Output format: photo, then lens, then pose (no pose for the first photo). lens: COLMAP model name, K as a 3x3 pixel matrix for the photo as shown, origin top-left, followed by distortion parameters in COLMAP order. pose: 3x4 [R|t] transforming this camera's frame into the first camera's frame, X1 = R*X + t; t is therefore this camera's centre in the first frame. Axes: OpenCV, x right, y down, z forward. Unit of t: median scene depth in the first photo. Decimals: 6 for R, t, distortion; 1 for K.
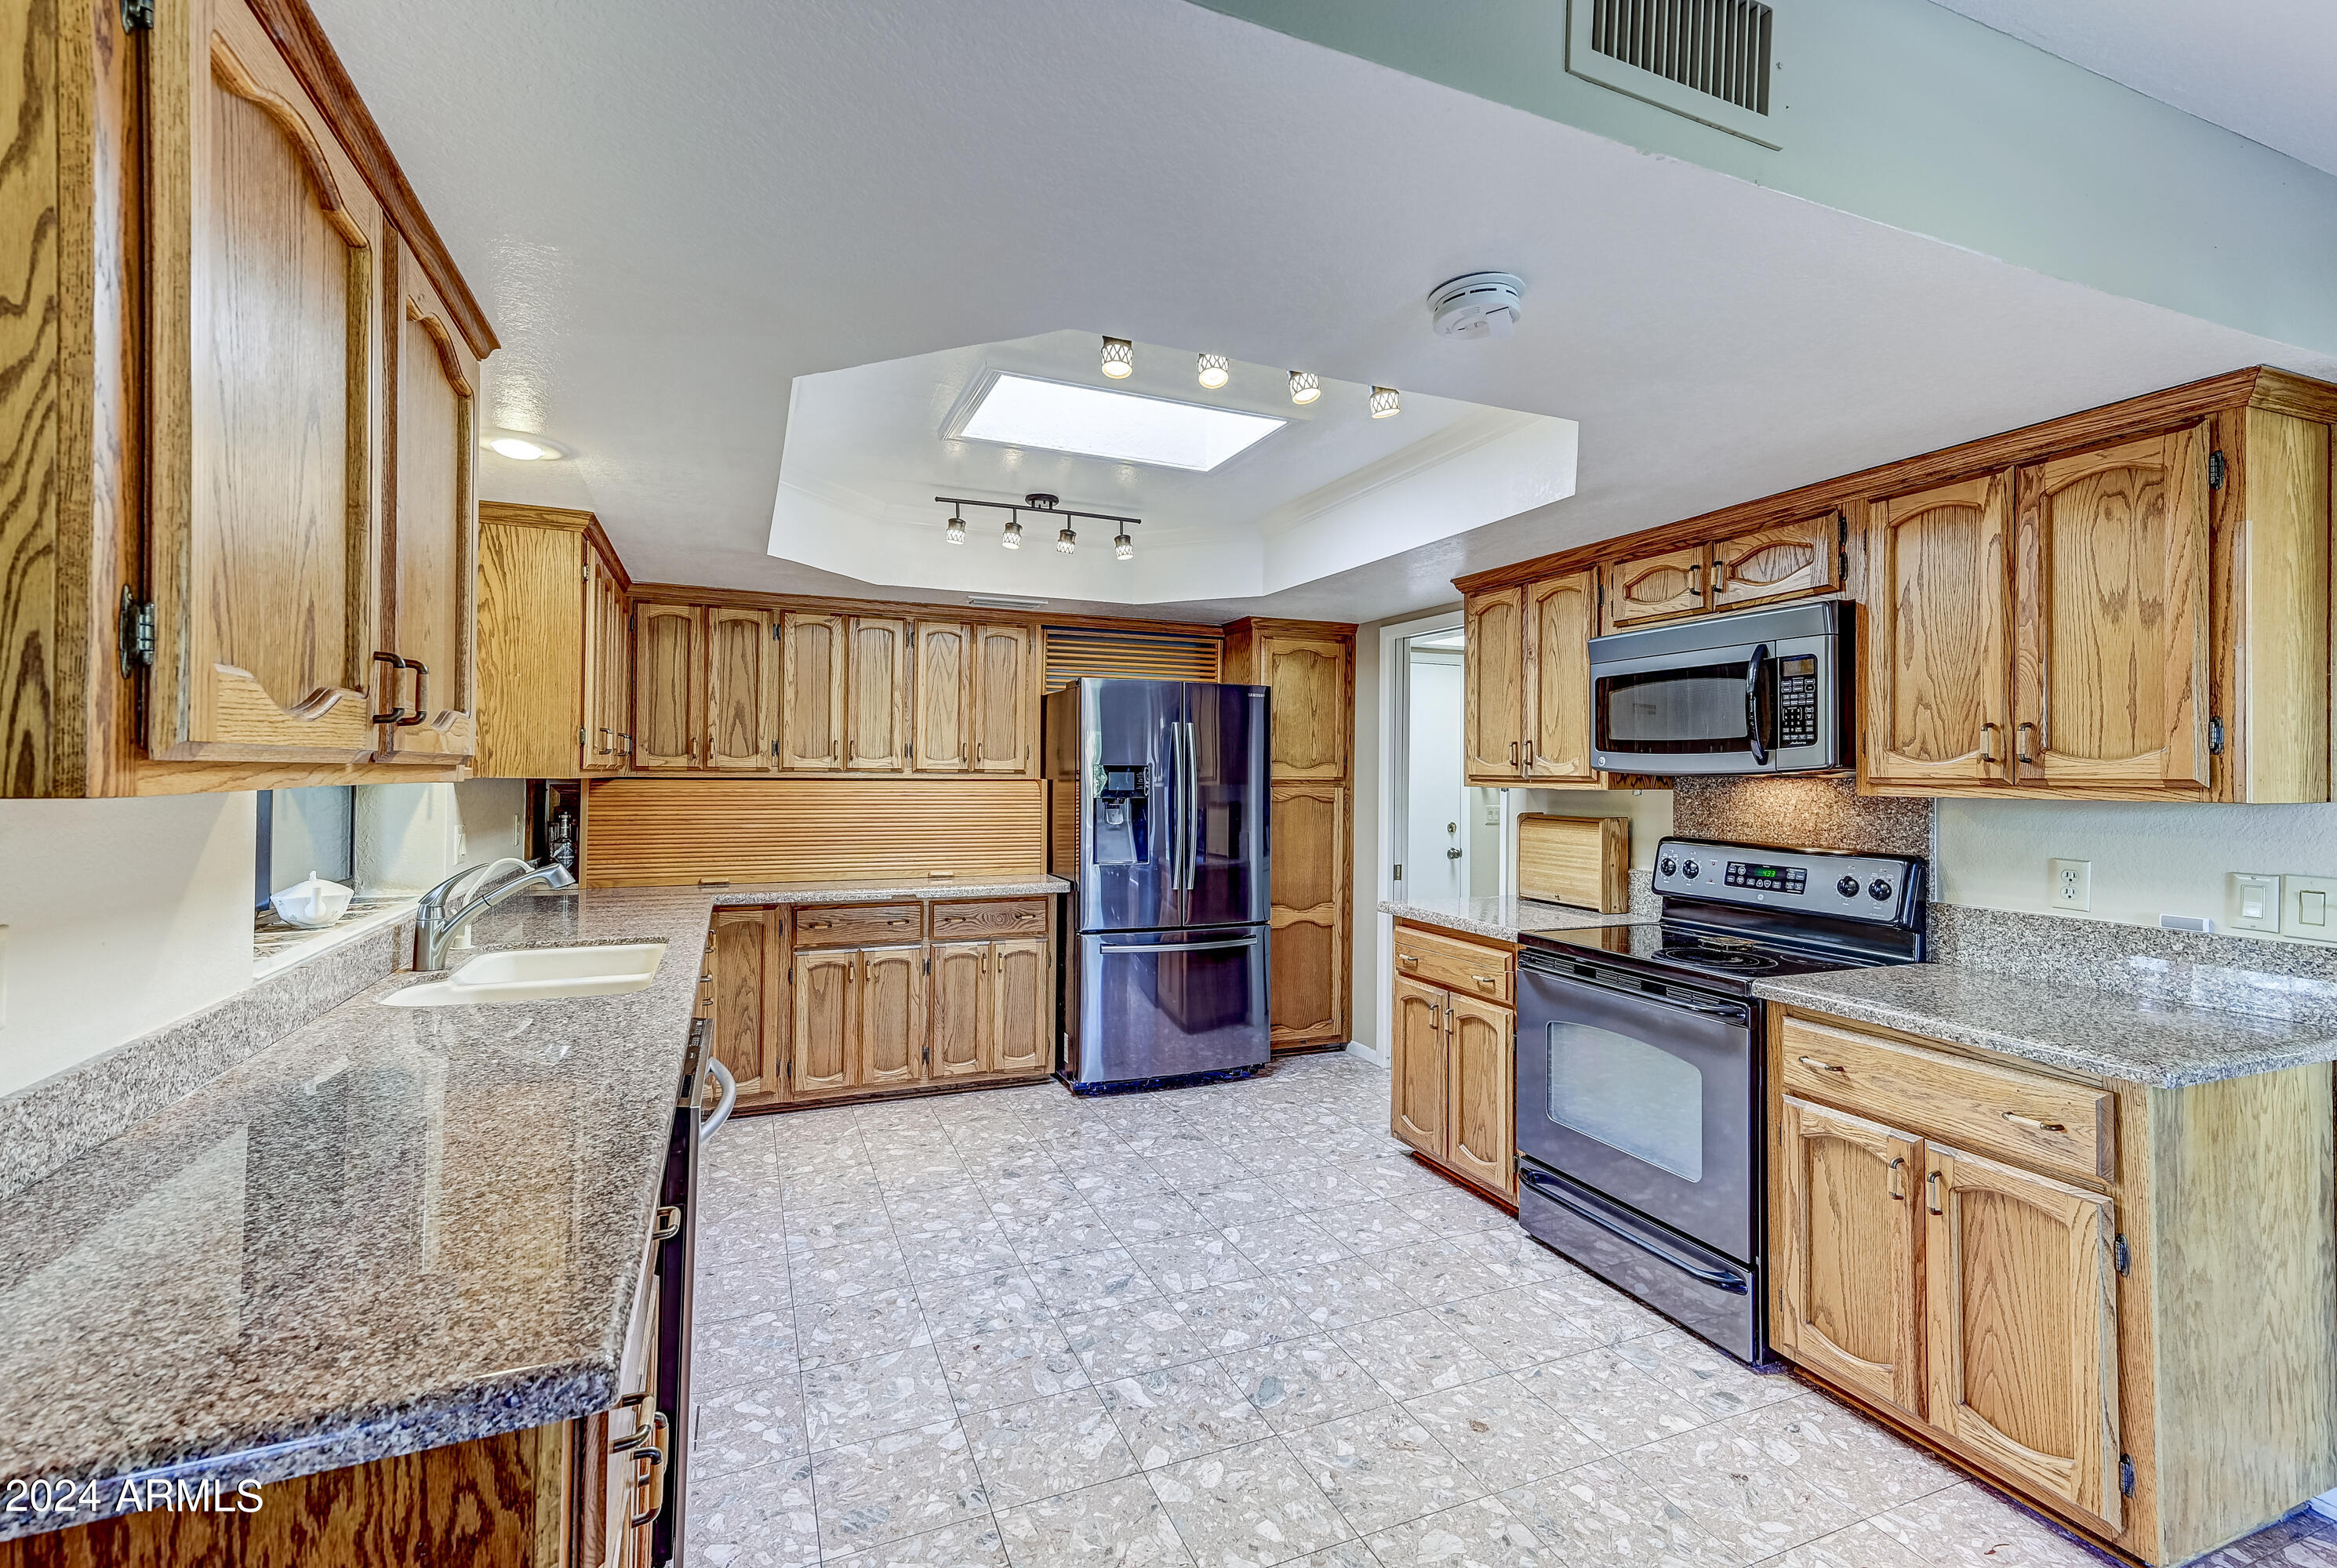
lens RADIAL K [[1013.1, 0, 1156.8], [0, 1013.1, 765.7], [0, 0, 1]] dist [0.017289, 0.000011]
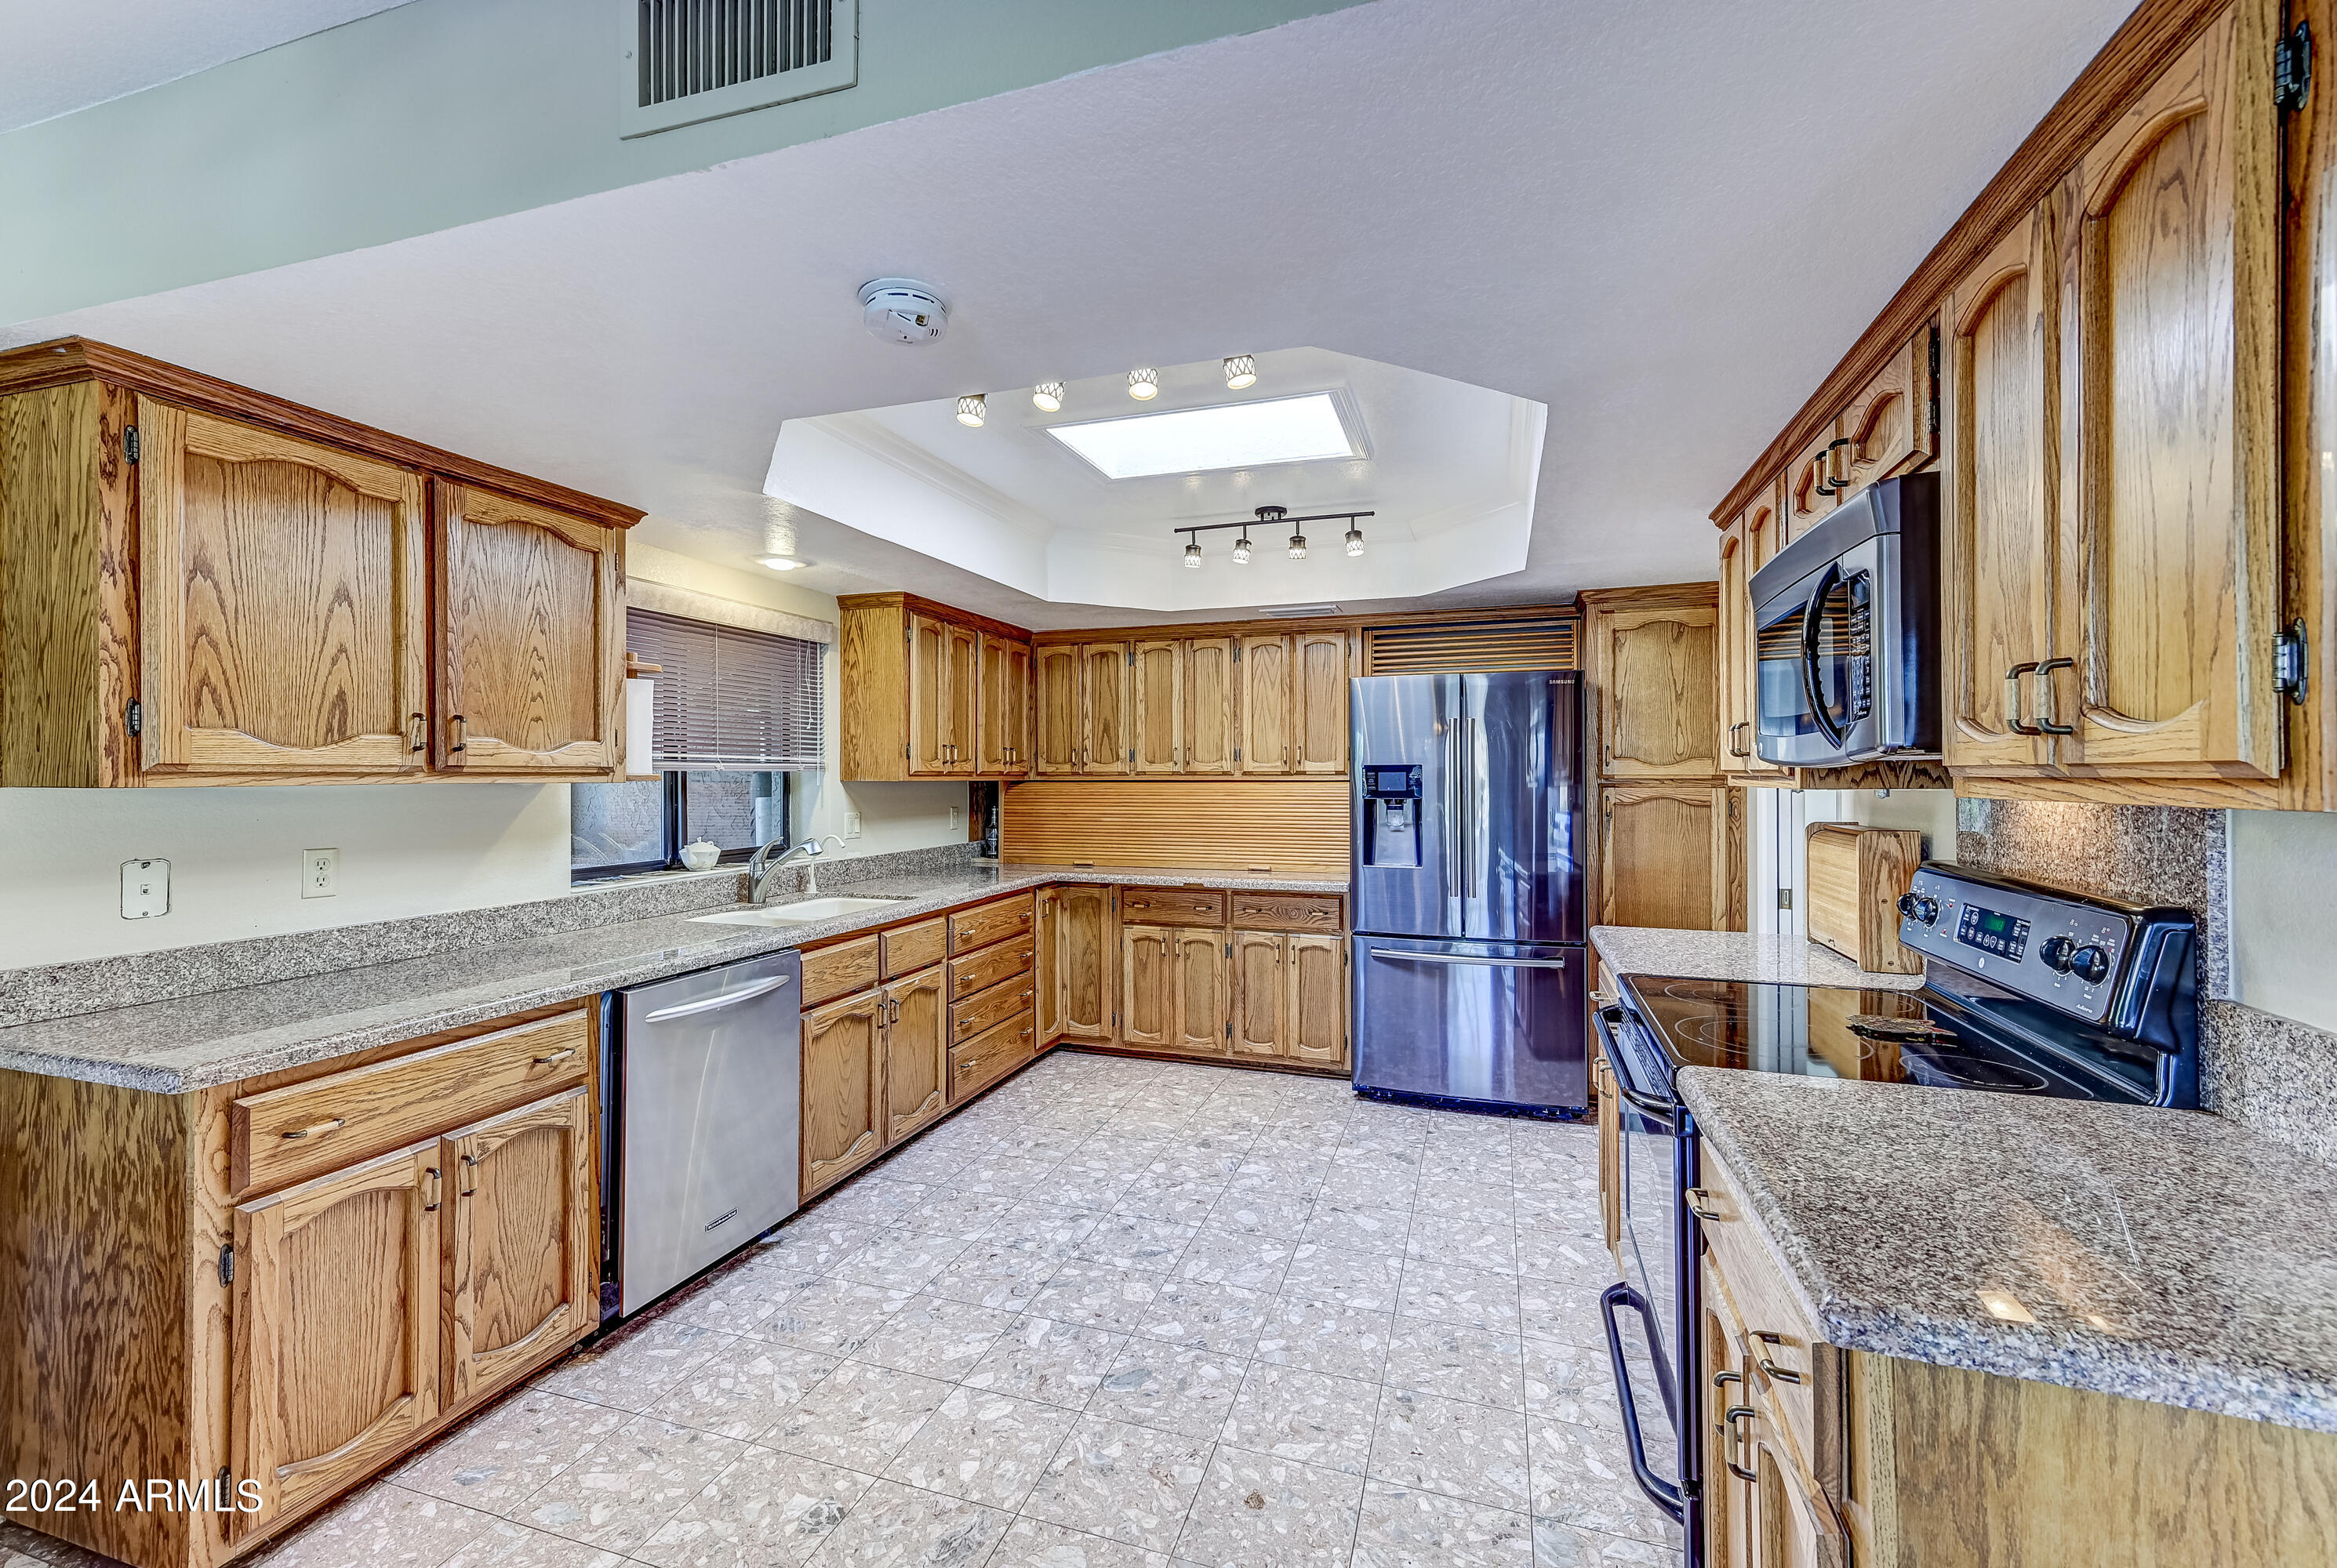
lens RADIAL K [[973.6, 0, 1166.4], [0, 973.6, 772.6], [0, 0, 1]] dist [0.015435, 0.000063]
pose [[0.753815, -0.011558, -0.656985, 0.506462], [0.013522, 0.999906, -0.002077, 0.007212], [0.656948, -0.007318, 0.753901, 0.188728]]
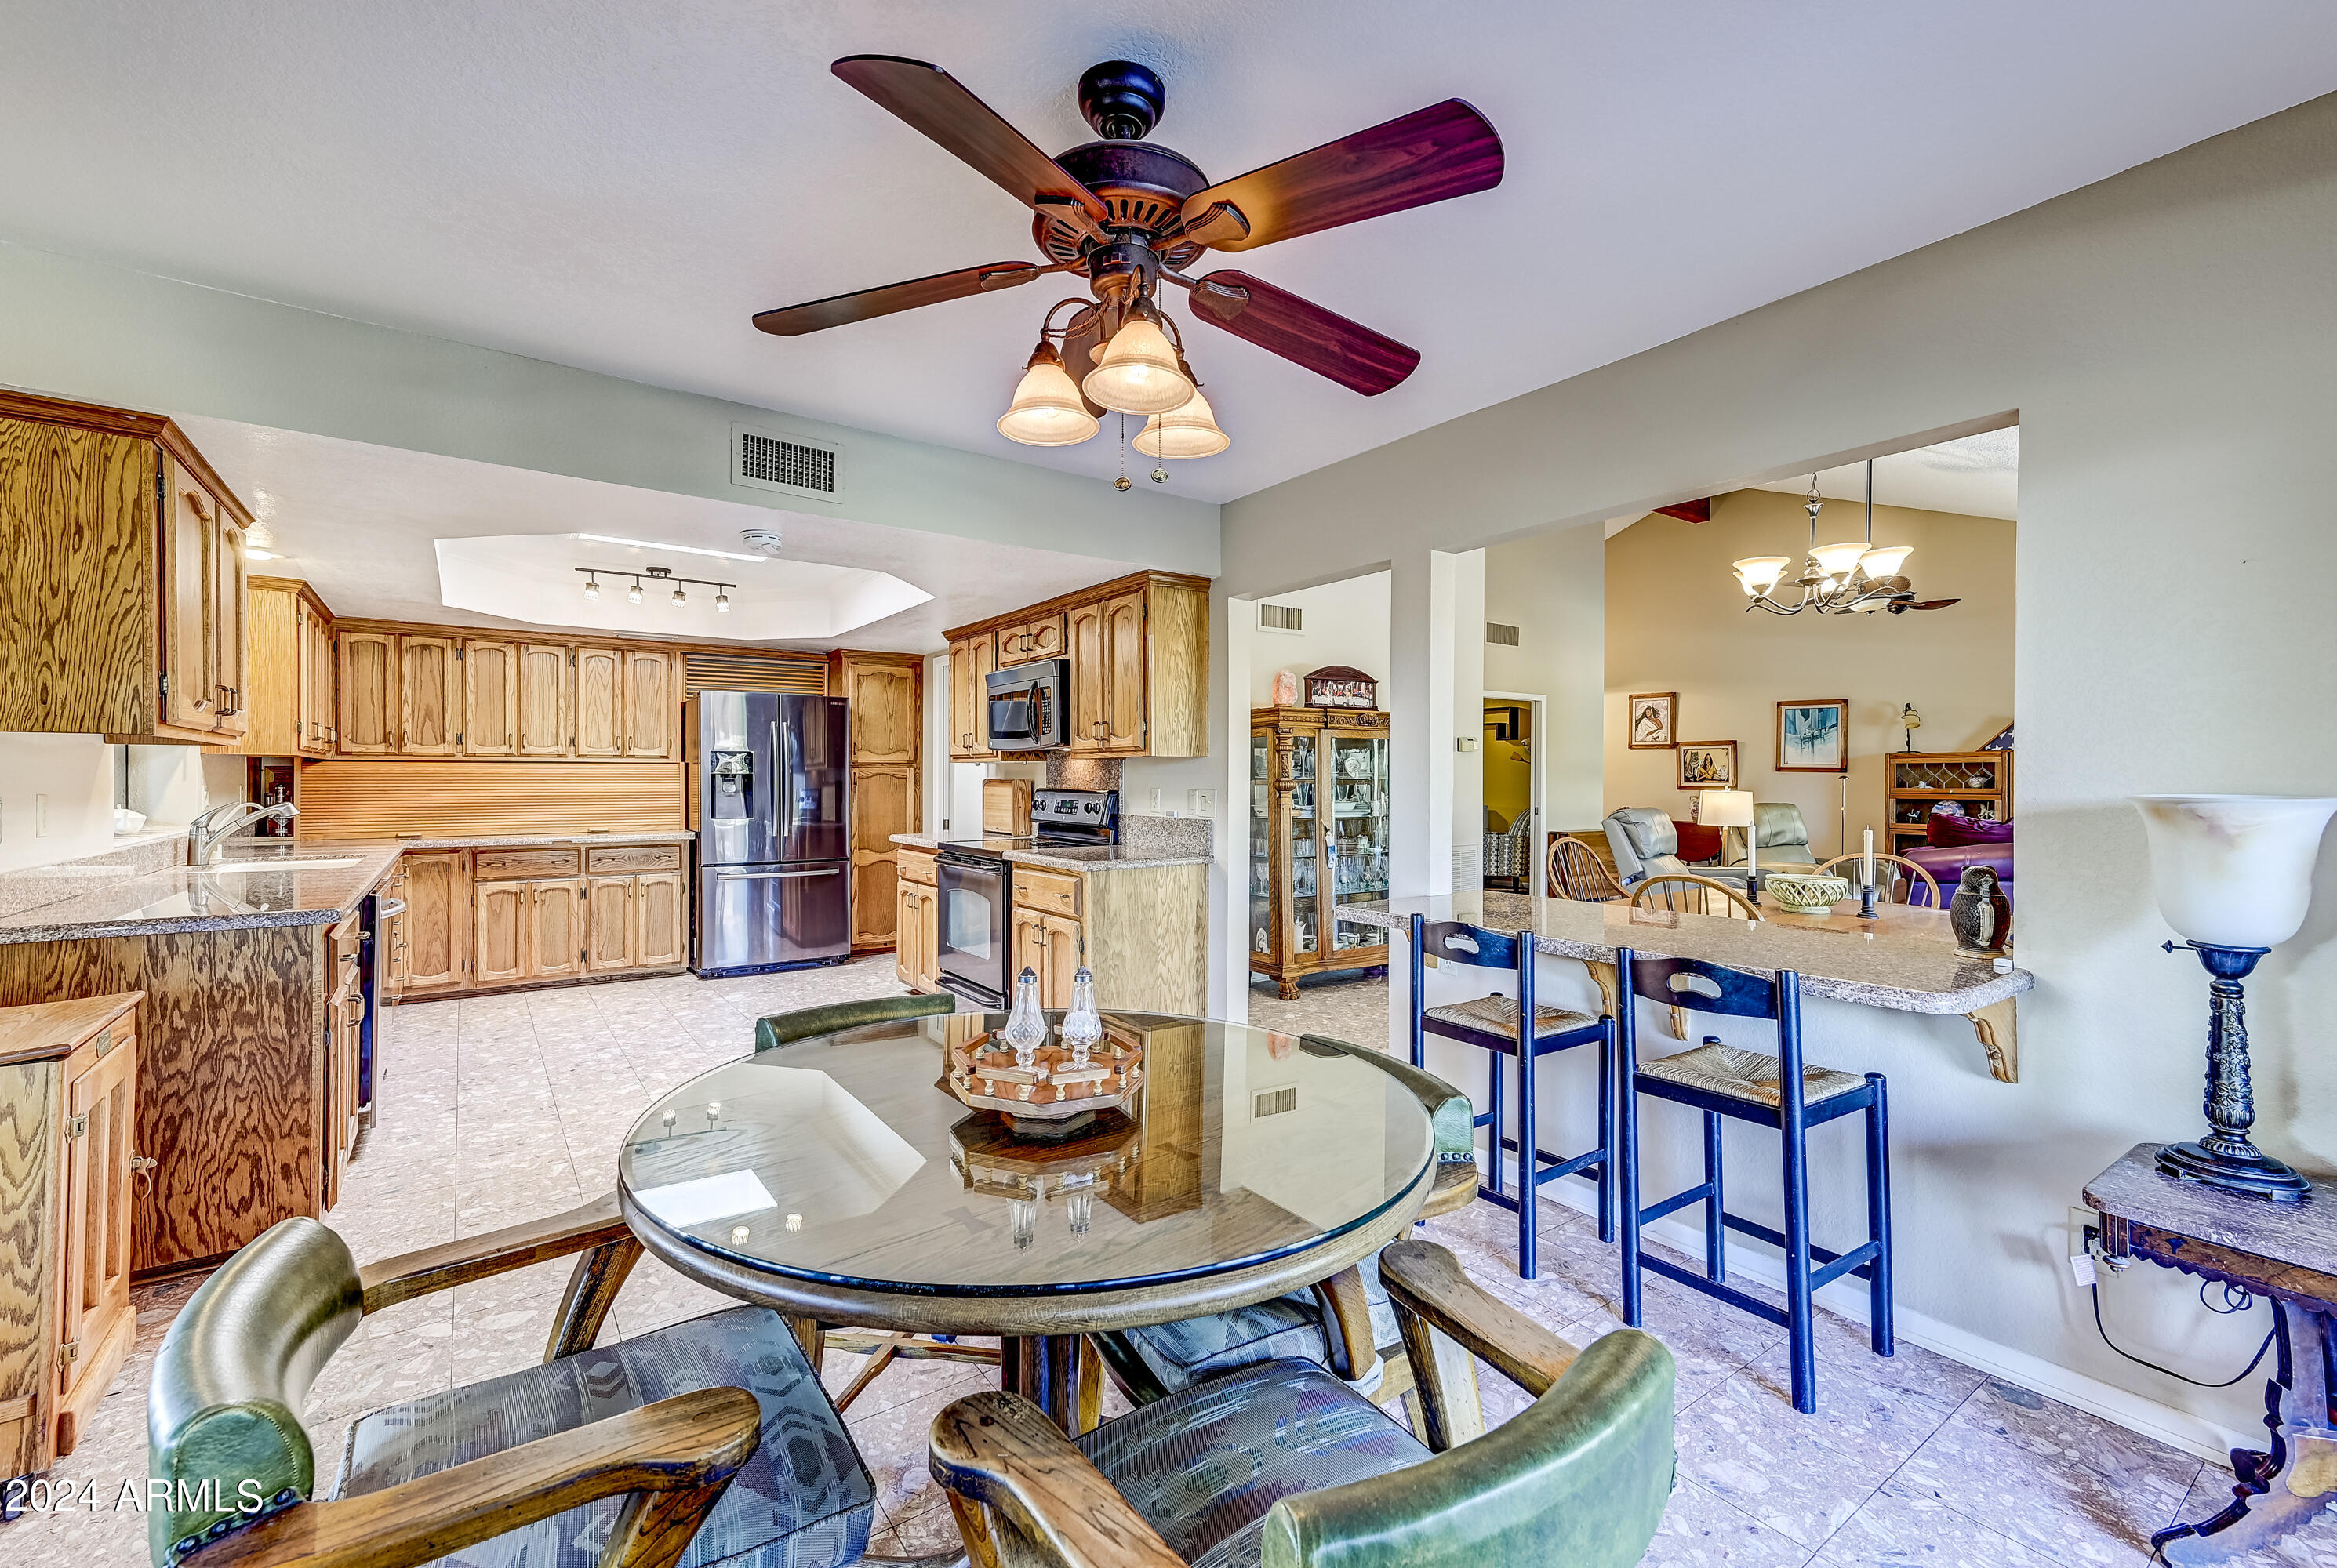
lens RADIAL K [[975.3, 0, 1152.6], [0, 975.3, 781.5], [0, 0, 1]] dist [0.020682, 0.000275]
pose [[0.976810, -0.008800, 0.213926, 0.309470], [0.006099, 0.999893, 0.013280, 0.034388], [-0.214020, -0.011668, 0.976760, -0.612496]]
